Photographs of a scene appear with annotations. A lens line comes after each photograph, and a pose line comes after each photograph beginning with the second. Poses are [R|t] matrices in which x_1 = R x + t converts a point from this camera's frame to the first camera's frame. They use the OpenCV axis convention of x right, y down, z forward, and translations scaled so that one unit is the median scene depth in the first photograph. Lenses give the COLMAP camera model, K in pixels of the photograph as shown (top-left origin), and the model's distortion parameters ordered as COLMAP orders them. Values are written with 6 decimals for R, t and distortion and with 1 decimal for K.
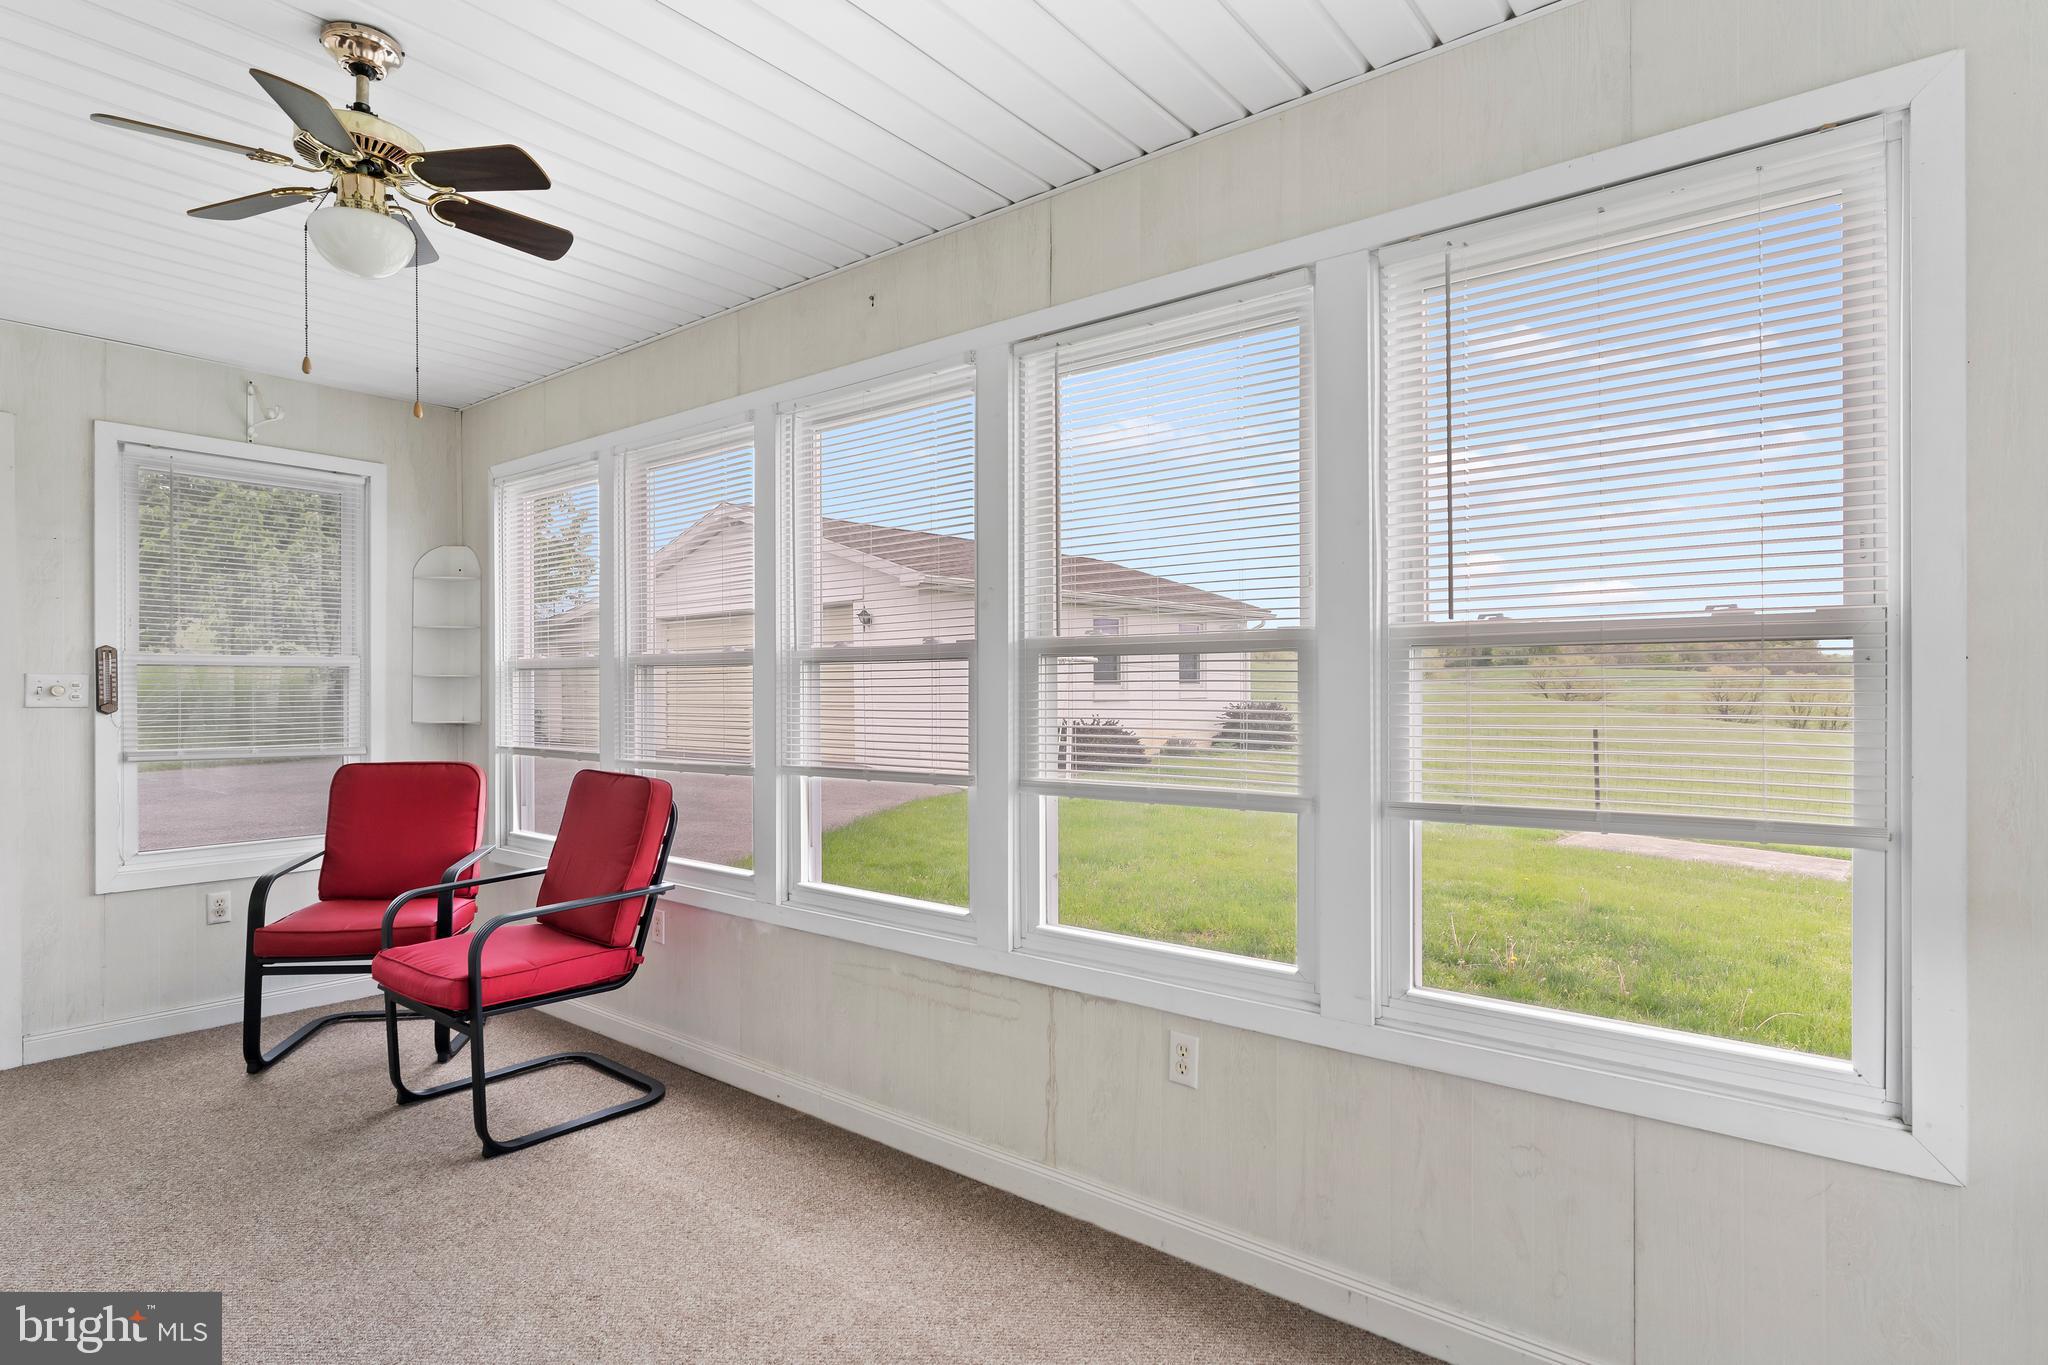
lens RADIAL K [[1051.3, 0, 1020.4], [0, 1051.3, 680.1], [0, 0, 1]] dist [-0.009027, 0.005712]
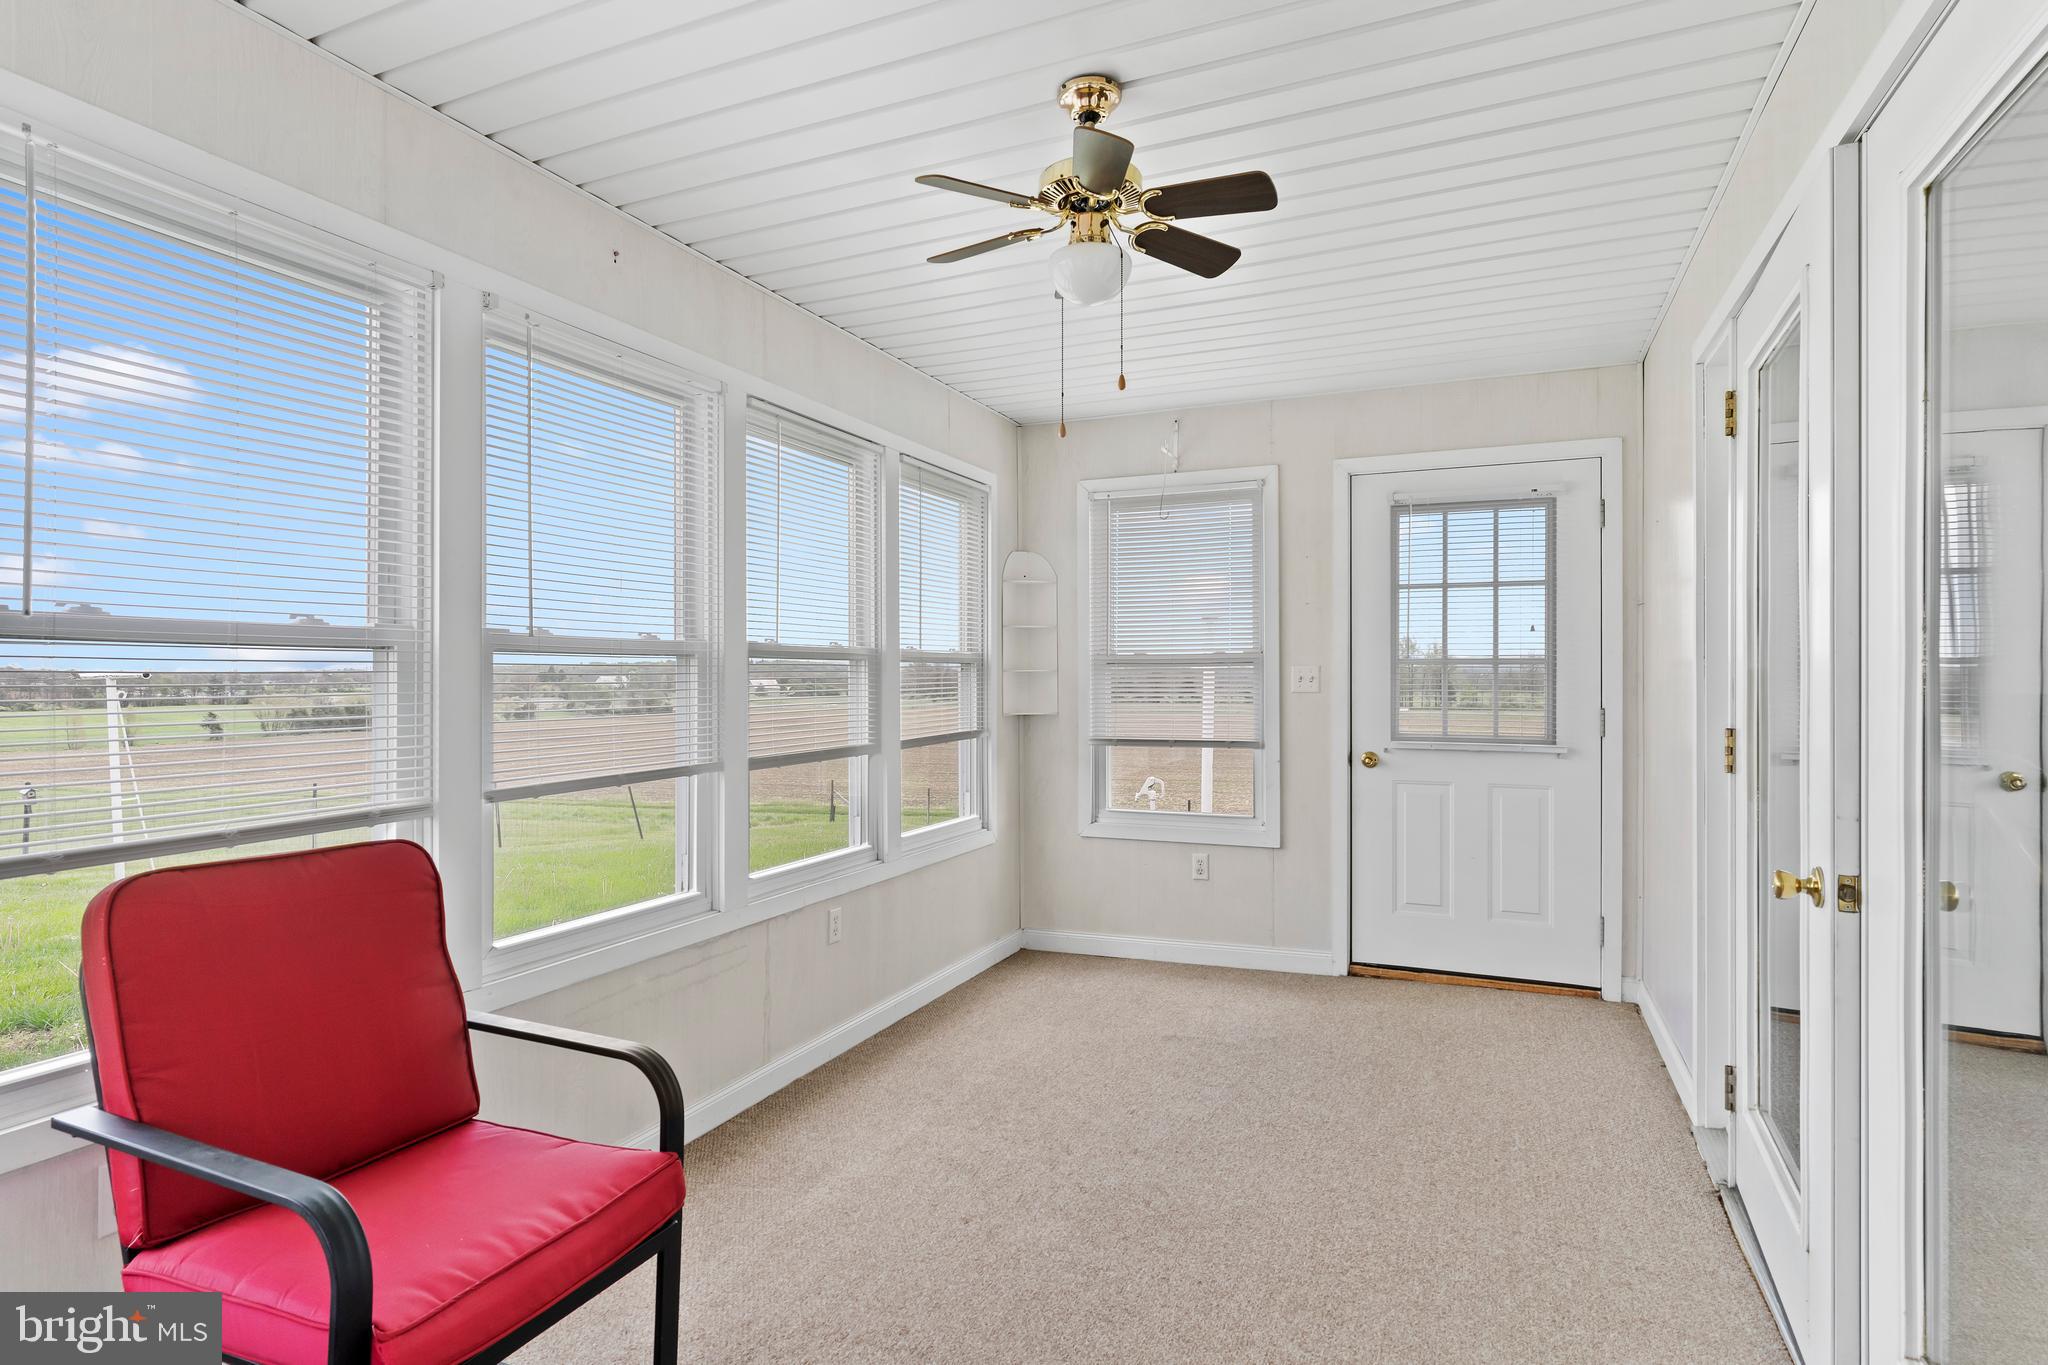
lens RADIAL K [[1051.3, 0, 1021.6], [0, 1051.3, 682.0], [0, 0, 1]] dist [-0.009027, 0.005712]
pose [[-0.253218, 0.004409, 0.967399, -1.382507], [0.006142, 0.999977, -0.002950, 0.014221], [-0.967390, 0.005194, -0.253239, 1.117144]]
